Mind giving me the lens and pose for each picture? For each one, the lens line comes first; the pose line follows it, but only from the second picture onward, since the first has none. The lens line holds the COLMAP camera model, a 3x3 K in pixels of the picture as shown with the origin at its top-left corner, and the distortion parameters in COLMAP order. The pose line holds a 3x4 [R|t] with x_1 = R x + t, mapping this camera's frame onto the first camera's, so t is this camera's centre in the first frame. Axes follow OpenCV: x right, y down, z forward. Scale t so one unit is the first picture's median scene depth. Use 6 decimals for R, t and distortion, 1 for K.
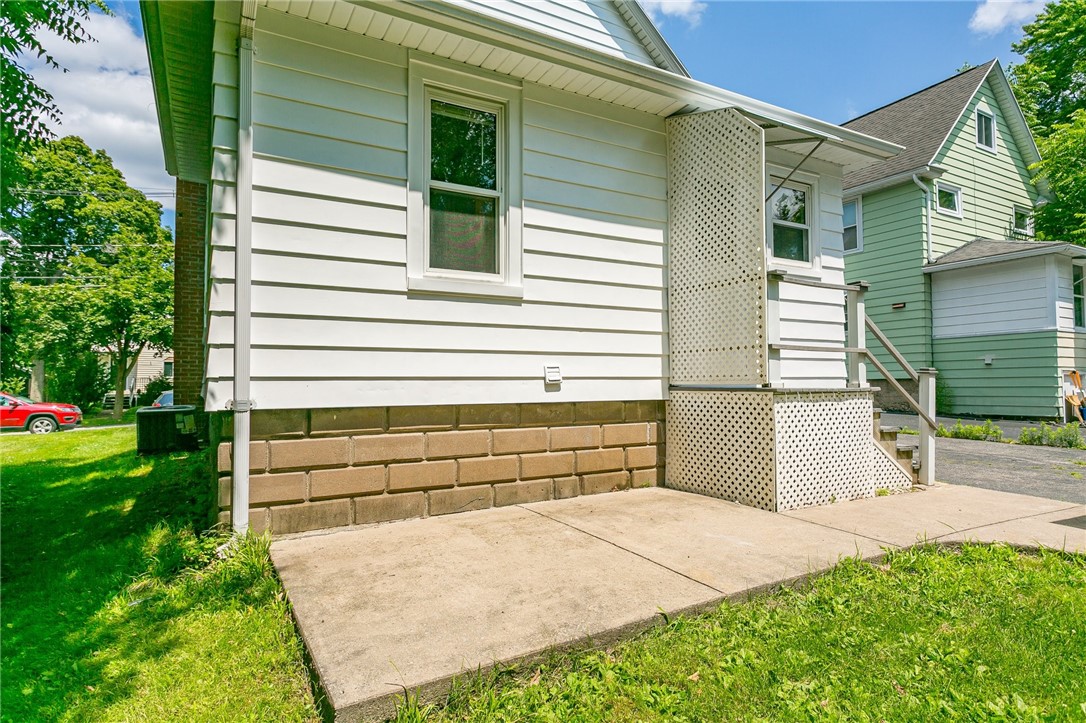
lens RADIAL K [[613.6, 0, 543.0], [0, 613.6, 361.5], [0, 0, 1]] dist [0.004374, 0.001077]
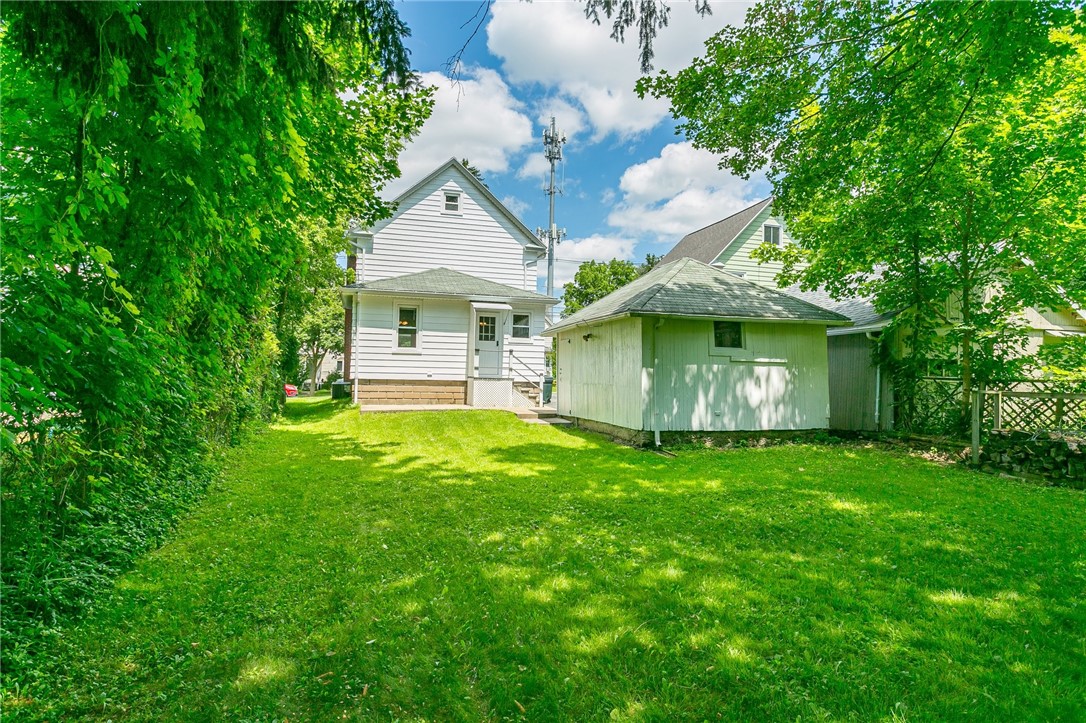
lens RADIAL K [[653.8, 0, 543.0], [0, 653.8, 361.5], [0, 0, 1]] dist [-0.001002, -0.000080]
pose [[0.970546, 0.014827, -0.240458, 1.728530], [-0.014401, 0.999890, 0.003528, -0.076799], [0.240483, 0.000039, 0.970653, -2.902818]]
